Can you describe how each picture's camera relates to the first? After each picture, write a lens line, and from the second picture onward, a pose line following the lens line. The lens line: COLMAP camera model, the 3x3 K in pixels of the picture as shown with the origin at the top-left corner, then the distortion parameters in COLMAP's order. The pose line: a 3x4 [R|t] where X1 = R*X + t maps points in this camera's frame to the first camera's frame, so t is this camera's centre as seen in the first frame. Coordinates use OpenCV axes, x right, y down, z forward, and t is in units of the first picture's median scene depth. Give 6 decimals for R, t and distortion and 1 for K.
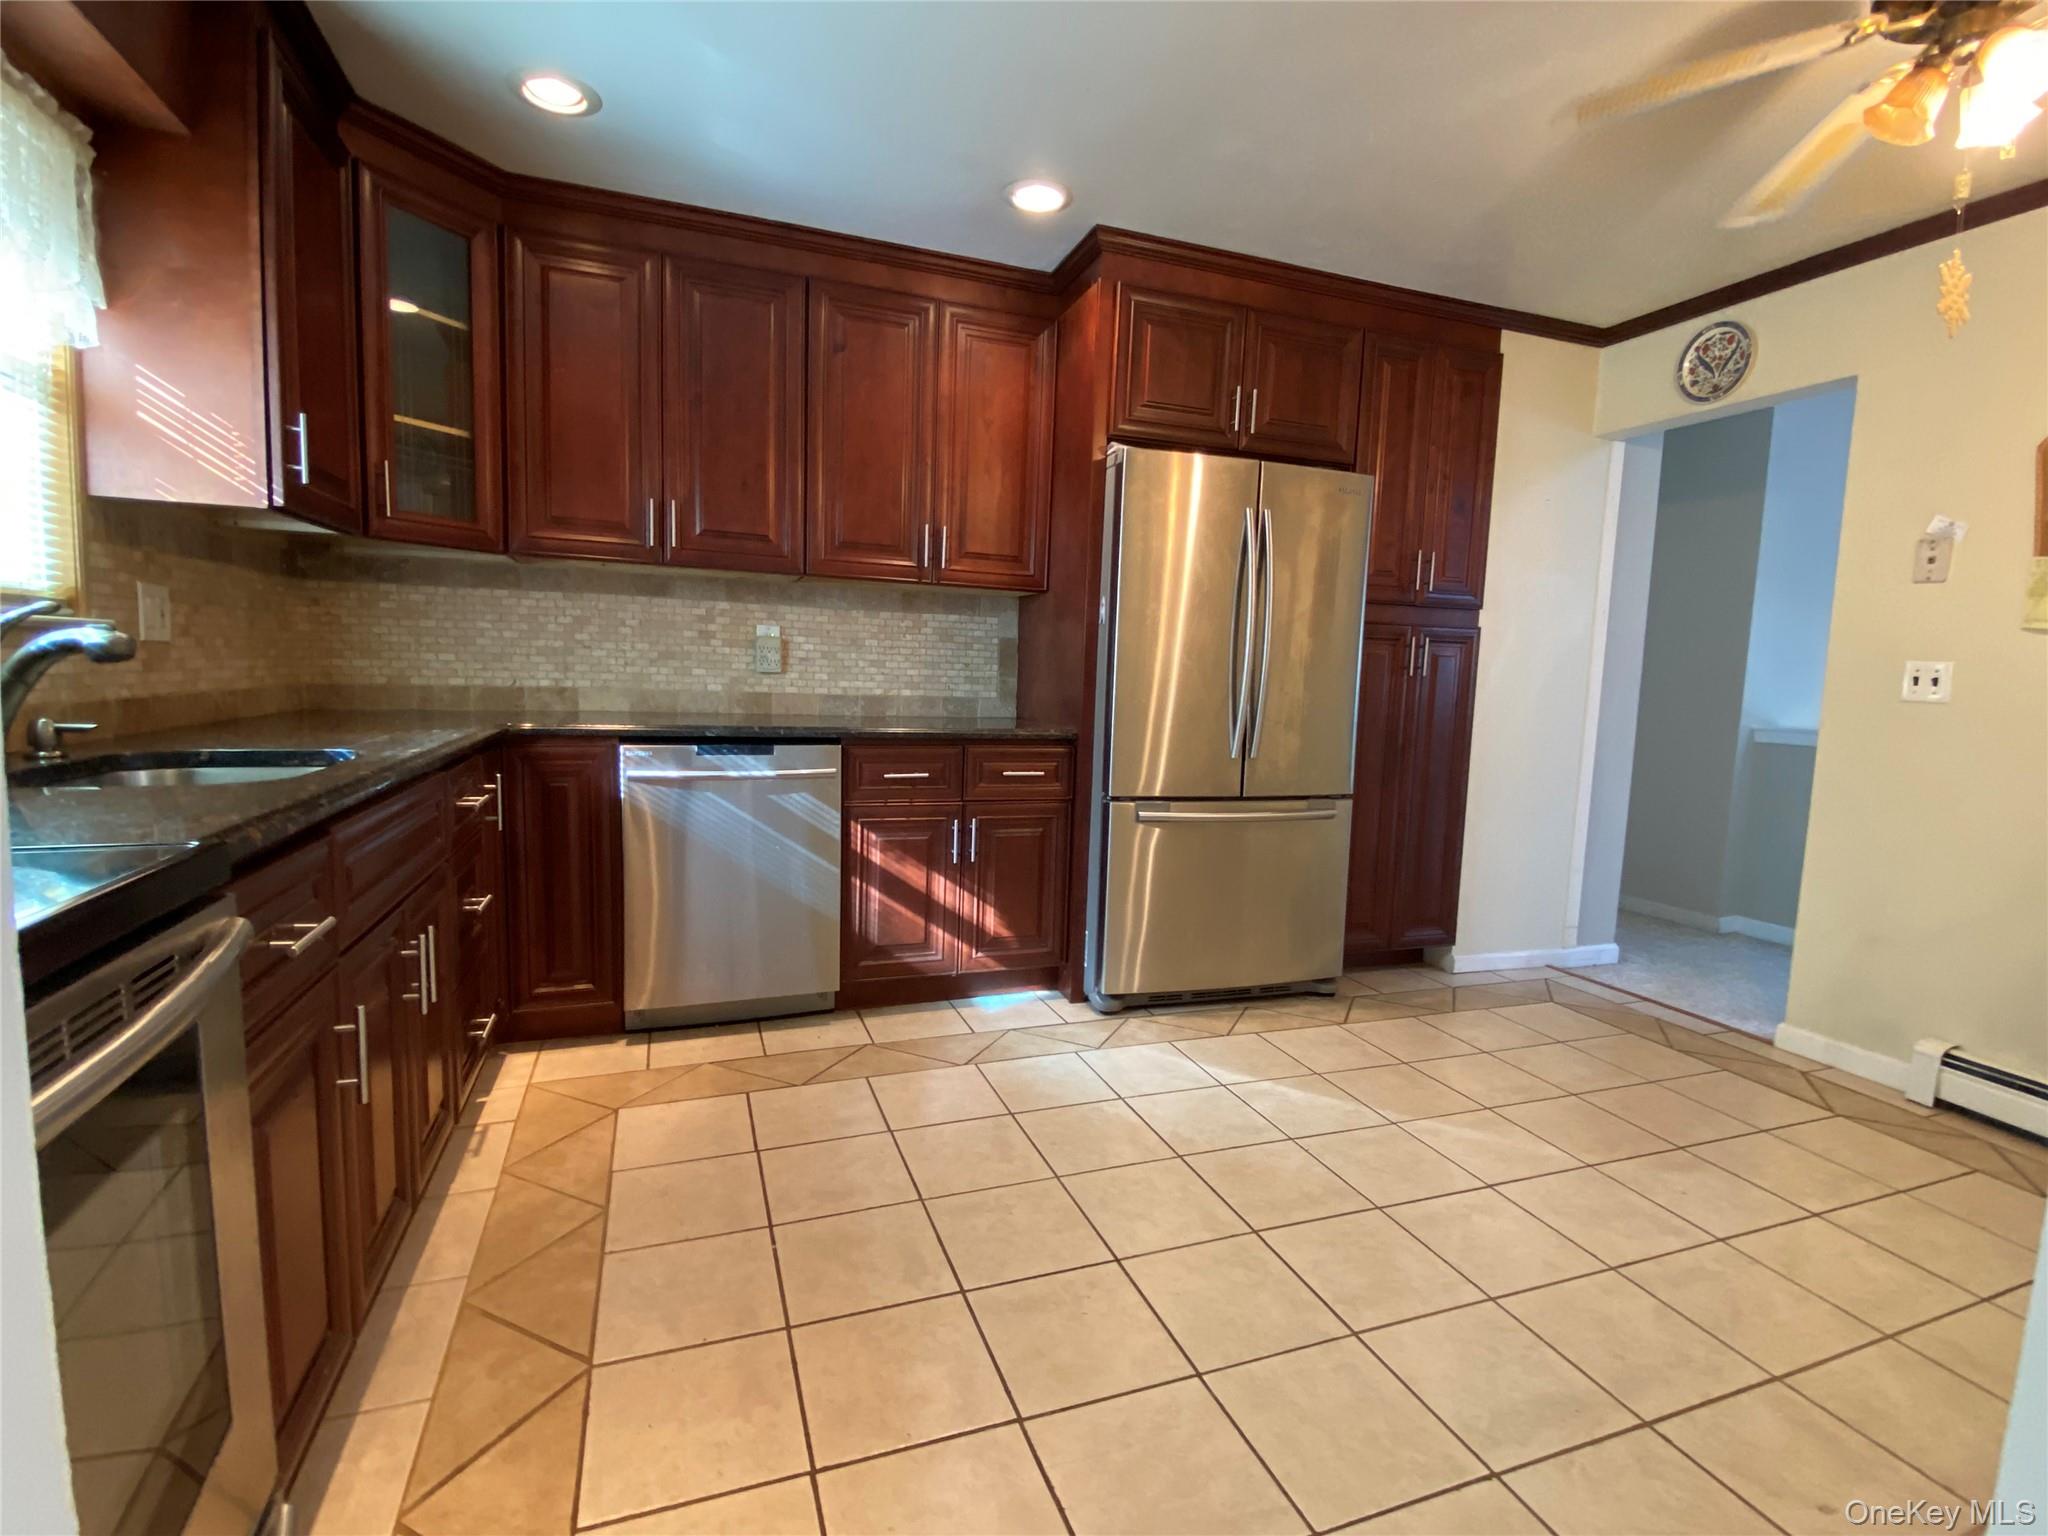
lens RADIAL K [[954.4, 0, 1024.0], [0, 954.4, 768.0], [0, 0, 1]] dist [0.065611, -0.052062]
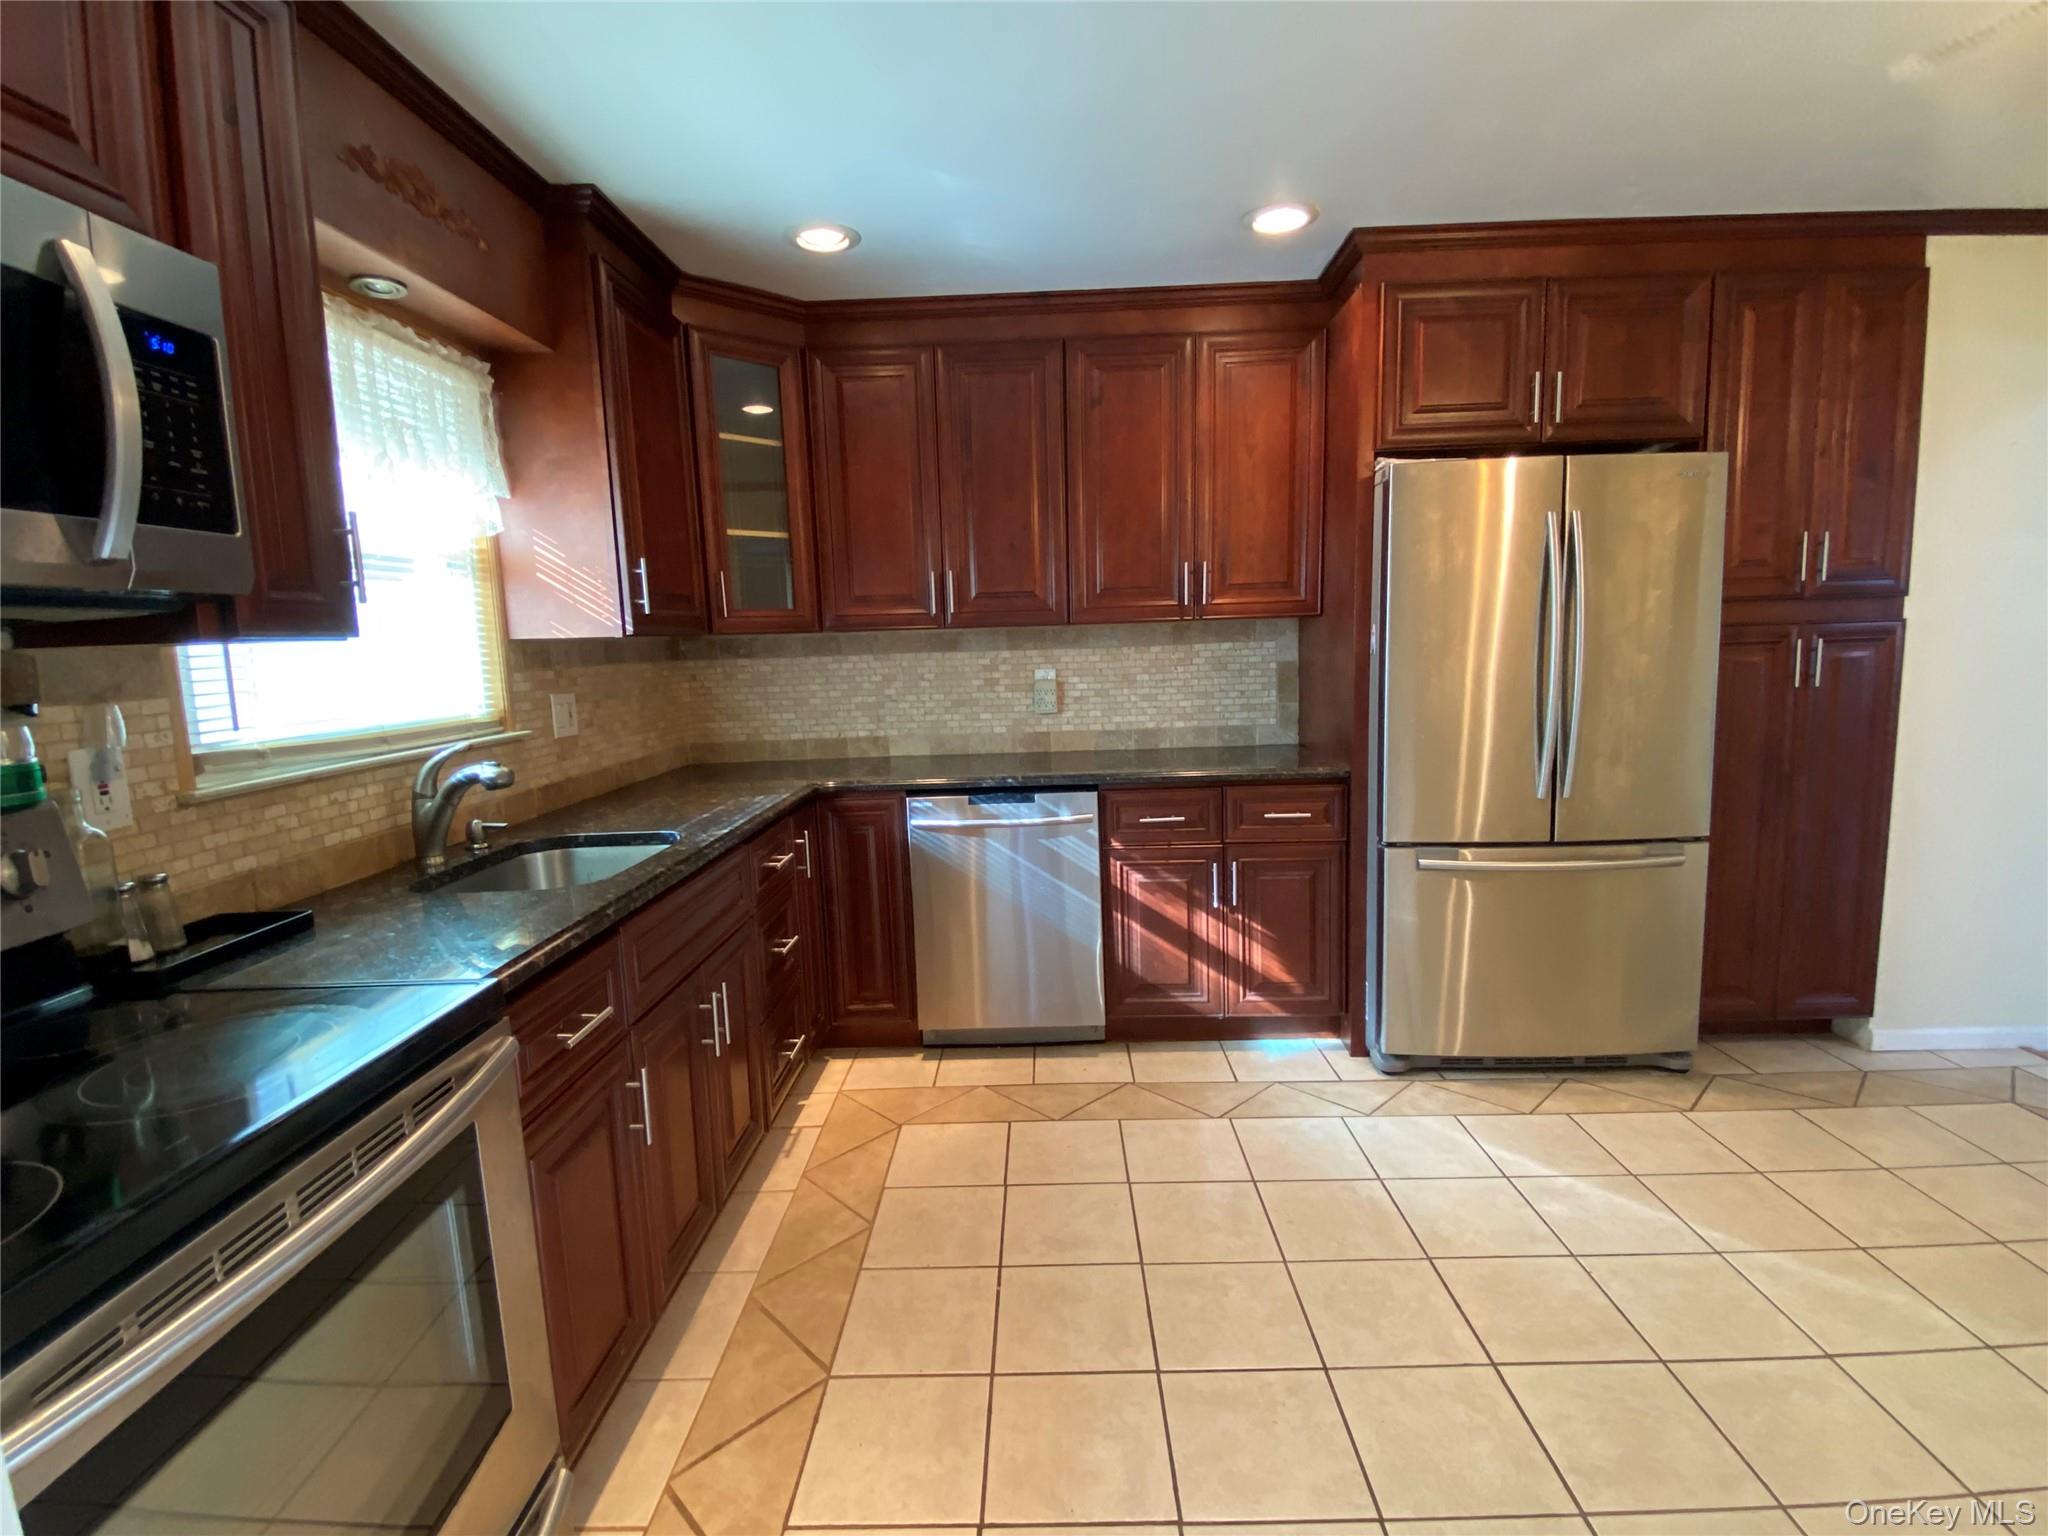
lens RADIAL K [[959.1, 0, 1024.0], [0, 959.1, 768.0], [0, 0, 1]] dist [0.062504, -0.058854]
pose [[0.931433, -0.016058, -0.363557, 0.107040], [0.024917, 0.999496, 0.019690, -0.068485], [0.363058, -0.027398, 0.931364, 0.004356]]
